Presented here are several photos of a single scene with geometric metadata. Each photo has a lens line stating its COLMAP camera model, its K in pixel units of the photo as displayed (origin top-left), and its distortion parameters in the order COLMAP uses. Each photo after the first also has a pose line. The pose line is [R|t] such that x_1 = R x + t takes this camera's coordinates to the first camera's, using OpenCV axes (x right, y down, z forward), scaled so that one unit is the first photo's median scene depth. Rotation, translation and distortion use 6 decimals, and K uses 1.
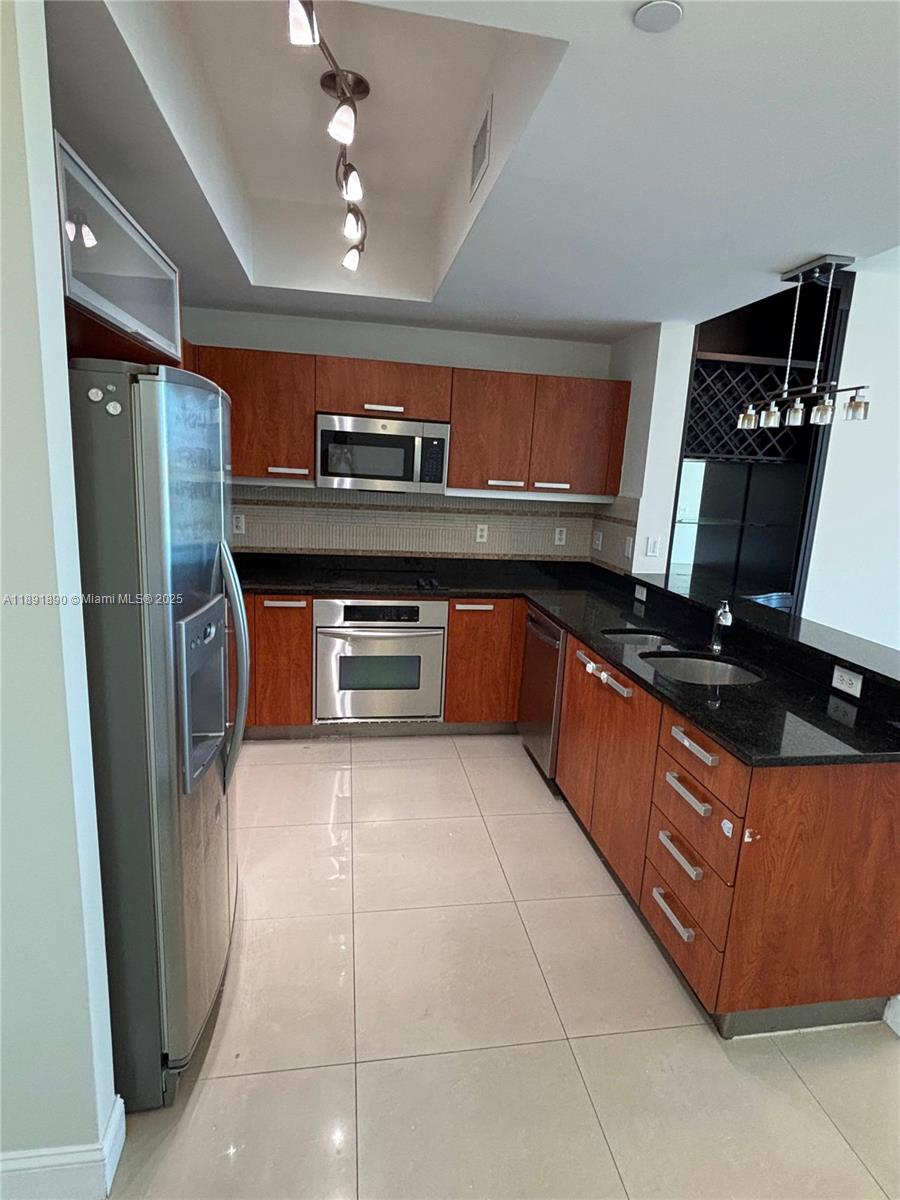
lens RADIAL K [[635.1, 0, 449.7], [0, 635.1, 600.8], [0, 0, 1]] dist [0.004422, -0.009939]
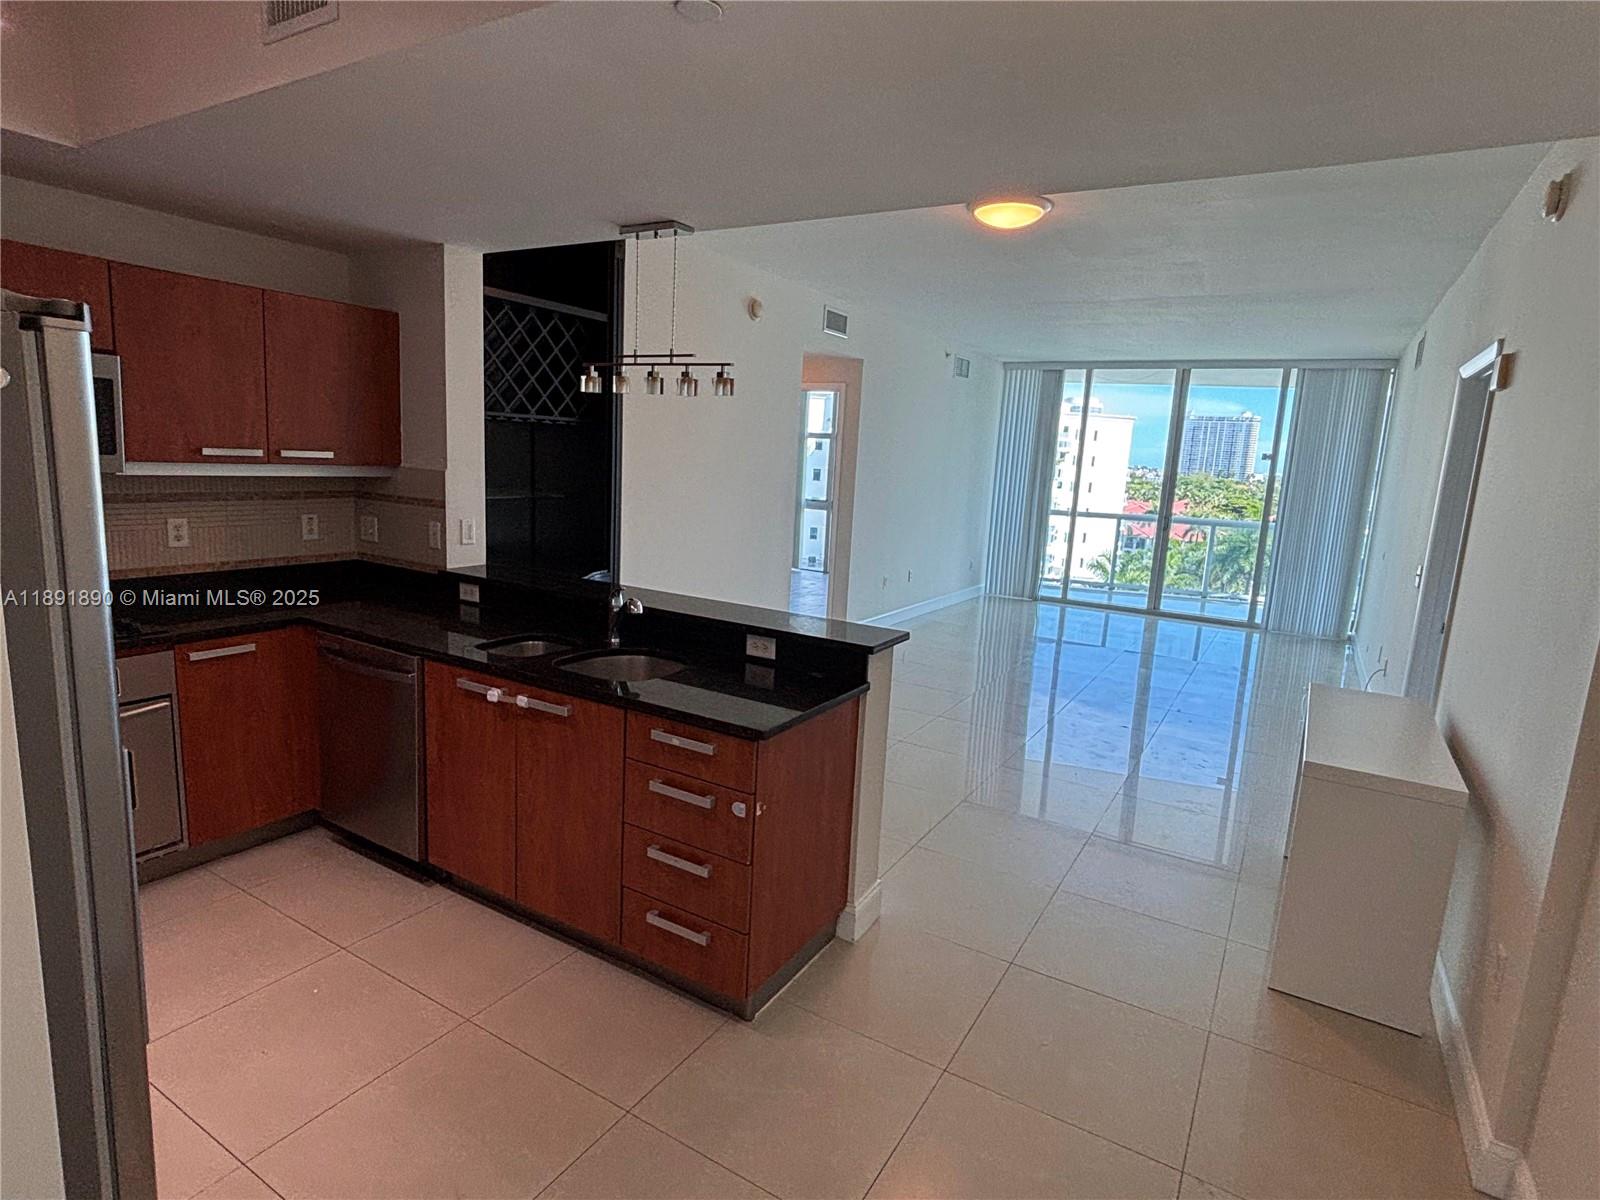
lens RADIAL K [[846.7, 0, 807.7], [0, 846.7, 597.8], [0, 0, 1]] dist [0.004422, -0.009939]
pose [[0.641449, -0.141770, 0.753952, -0.215788], [0.133205, 0.988431, 0.072532, -0.026406], [-0.755512, 0.053905, 0.652913, 0.013111]]
